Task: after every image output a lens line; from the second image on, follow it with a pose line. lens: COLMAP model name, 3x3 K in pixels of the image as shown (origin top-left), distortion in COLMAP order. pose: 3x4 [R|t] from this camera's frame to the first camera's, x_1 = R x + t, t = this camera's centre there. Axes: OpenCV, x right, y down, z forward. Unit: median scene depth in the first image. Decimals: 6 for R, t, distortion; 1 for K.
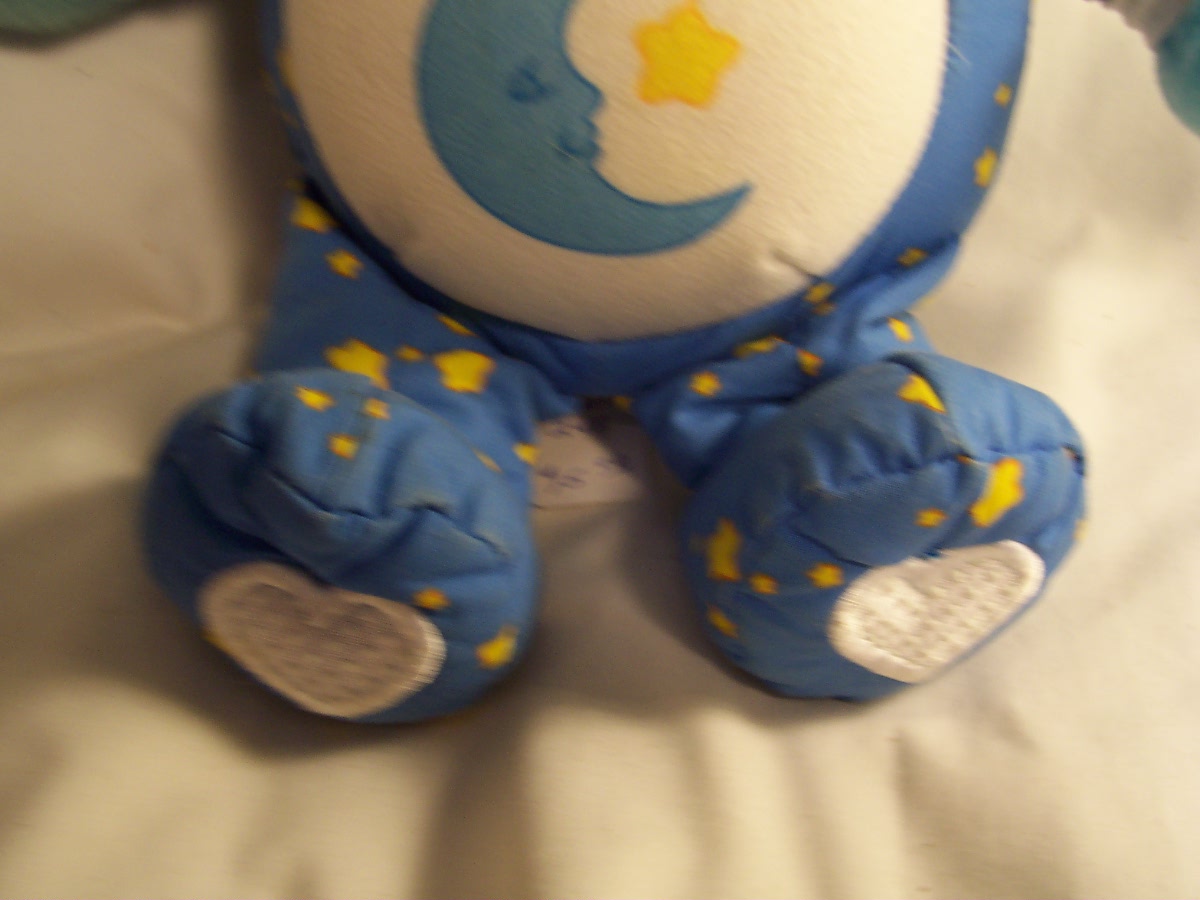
lens RADIAL K [[1285.8, 0, 600.0], [0, 1285.8, 450.0], [0, 0, 1]] dist [-0.190480, 0.216568]
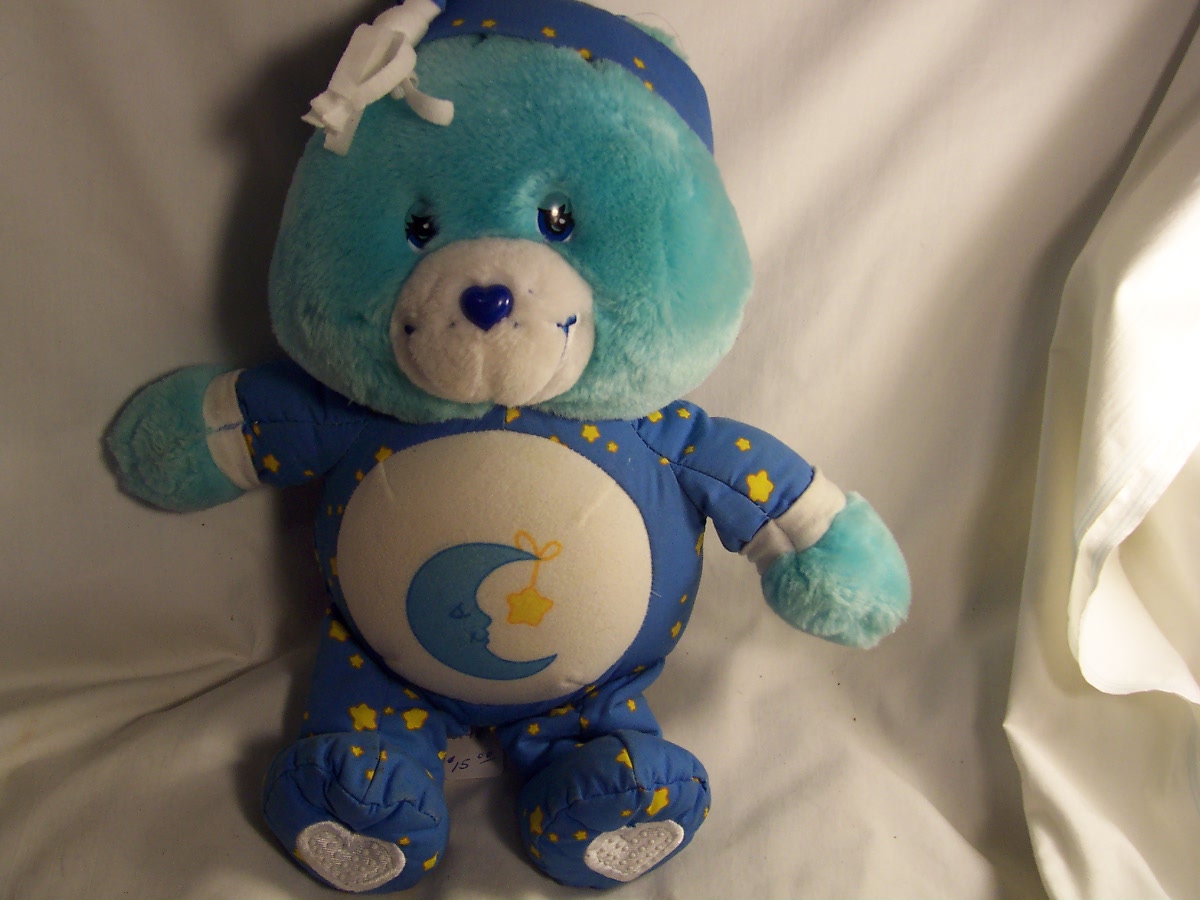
lens RADIAL K [[1285.8, 0, 600.0], [0, 1285.8, 450.0], [0, 0, 1]] dist [-0.190480, 0.216568]
pose [[0.993090, 0.053654, 0.104371, -0.054655], [-0.042187, 0.993132, -0.109127, -0.312948], [-0.109510, 0.103970, 0.988533, -1.196053]]
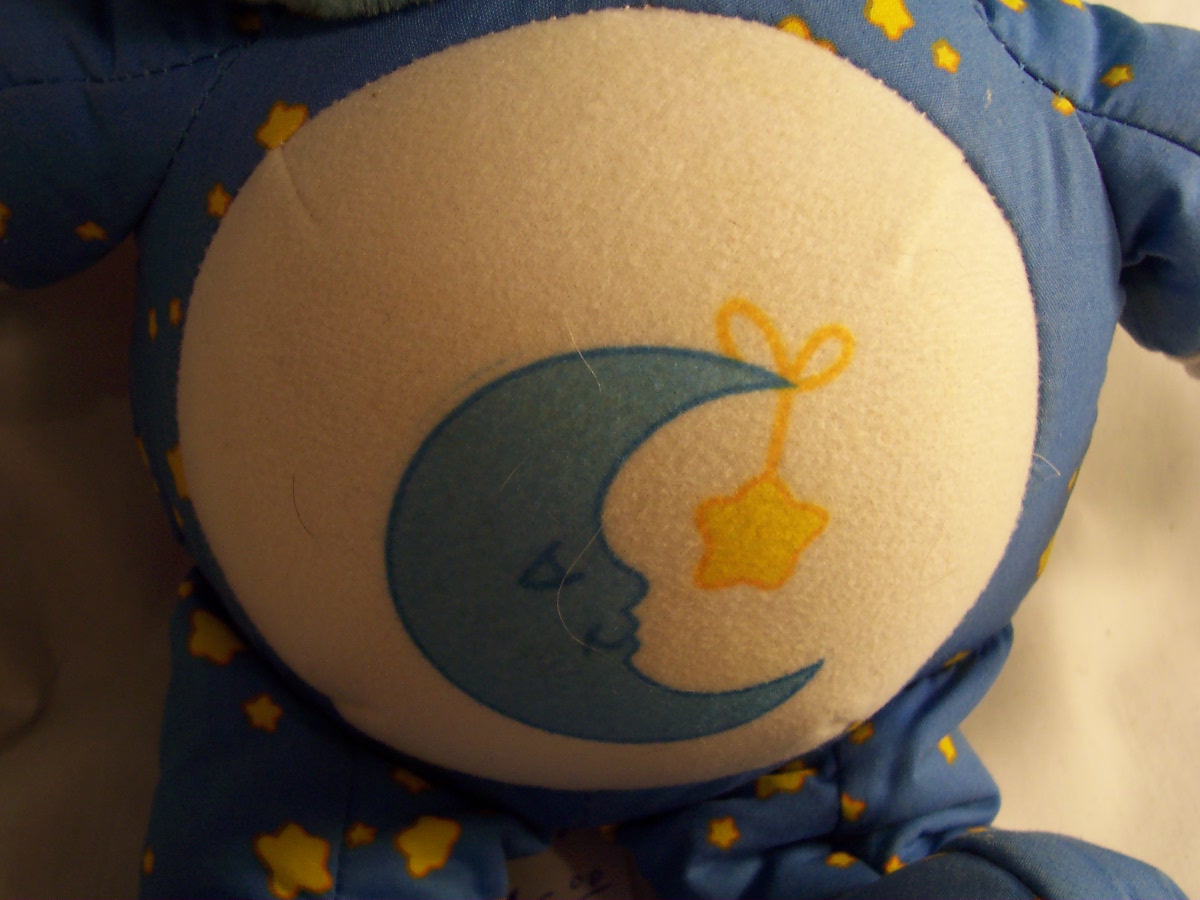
lens RADIAL K [[1285.8, 0, 600.0], [0, 1285.8, 450.0], [0, 0, 1]] dist [-0.190480, 0.216568]
pose [[0.986607, -0.034896, 0.159340, -0.132396], [0.042504, 0.998101, -0.044587, -0.300808], [-0.157482, 0.050762, 0.986216, 0.234750]]
